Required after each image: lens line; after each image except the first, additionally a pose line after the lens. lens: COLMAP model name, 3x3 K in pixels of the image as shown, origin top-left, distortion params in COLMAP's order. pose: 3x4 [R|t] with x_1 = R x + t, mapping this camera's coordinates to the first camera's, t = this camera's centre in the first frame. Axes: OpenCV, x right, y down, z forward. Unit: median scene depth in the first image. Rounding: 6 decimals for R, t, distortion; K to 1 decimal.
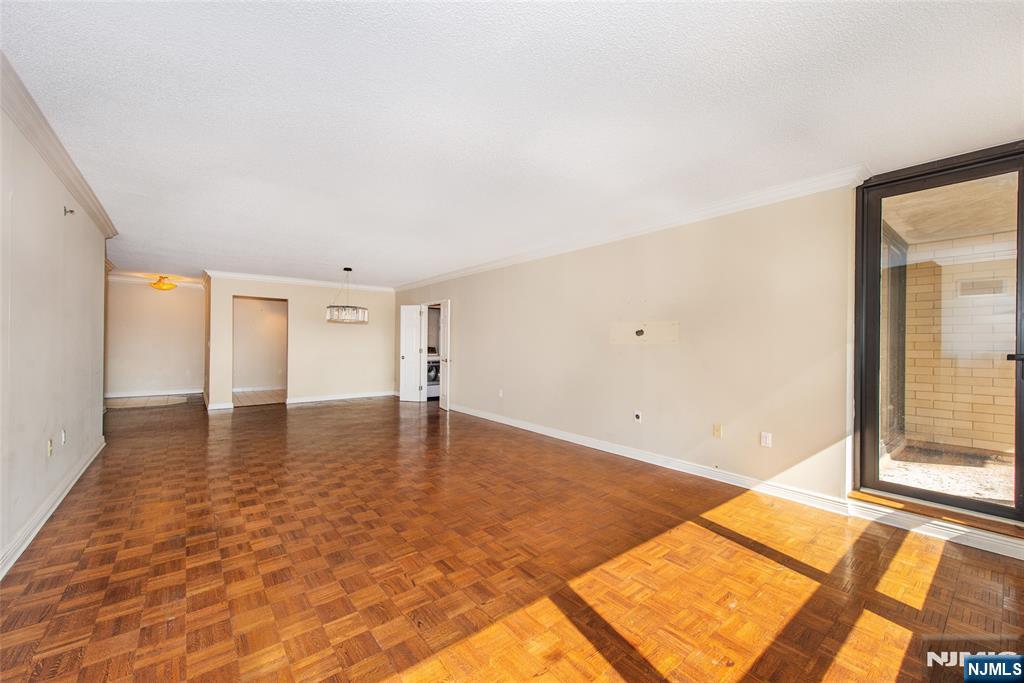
lens RADIAL K [[421.3, 0, 509.8], [0, 421.3, 342.3], [0, 0, 1]] dist [0.024275, -0.000295]
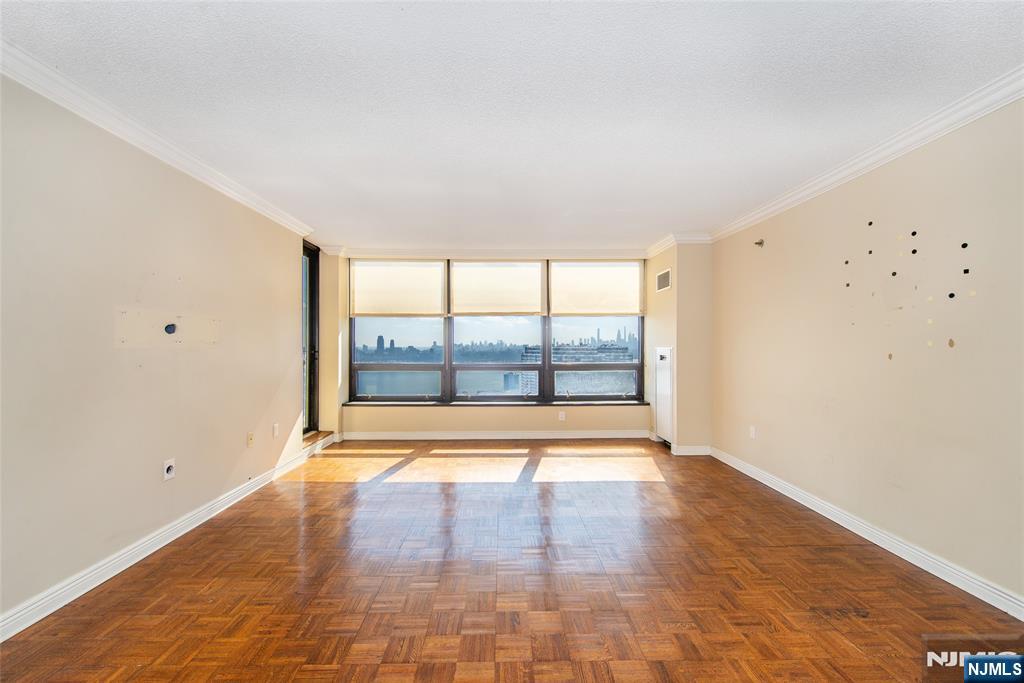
lens RADIAL K [[421.3, 0, 506.1], [0, 421.3, 345.0], [0, 0, 1]] dist [0.024275, -0.000295]
pose [[-0.791294, -0.009701, 0.611358, -0.450101], [-0.008081, 0.999953, 0.005409, -0.006701], [-0.611382, -0.000660, -0.791335, 1.199492]]
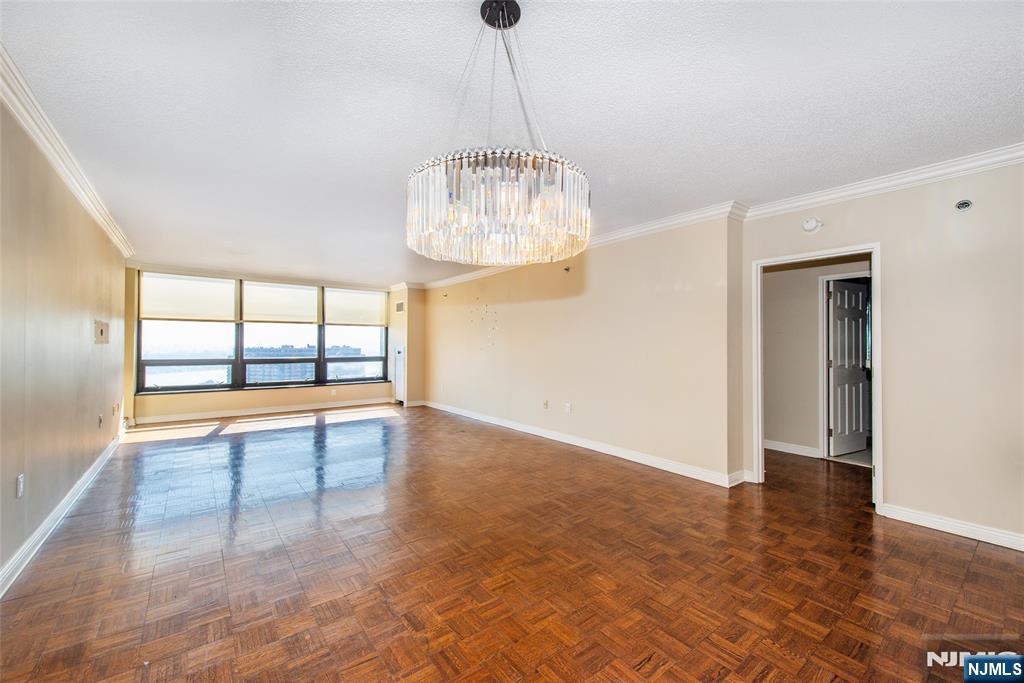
lens RADIAL K [[421.3, 0, 510.2], [0, 421.3, 342.9], [0, 0, 1]] dist [0.024275, -0.000295]
pose [[-0.999140, -0.010703, 0.040065, -0.564841], [-0.011116, 0.999887, -0.010104, -0.002769], [-0.039953, -0.010540, -0.999146, 1.587597]]
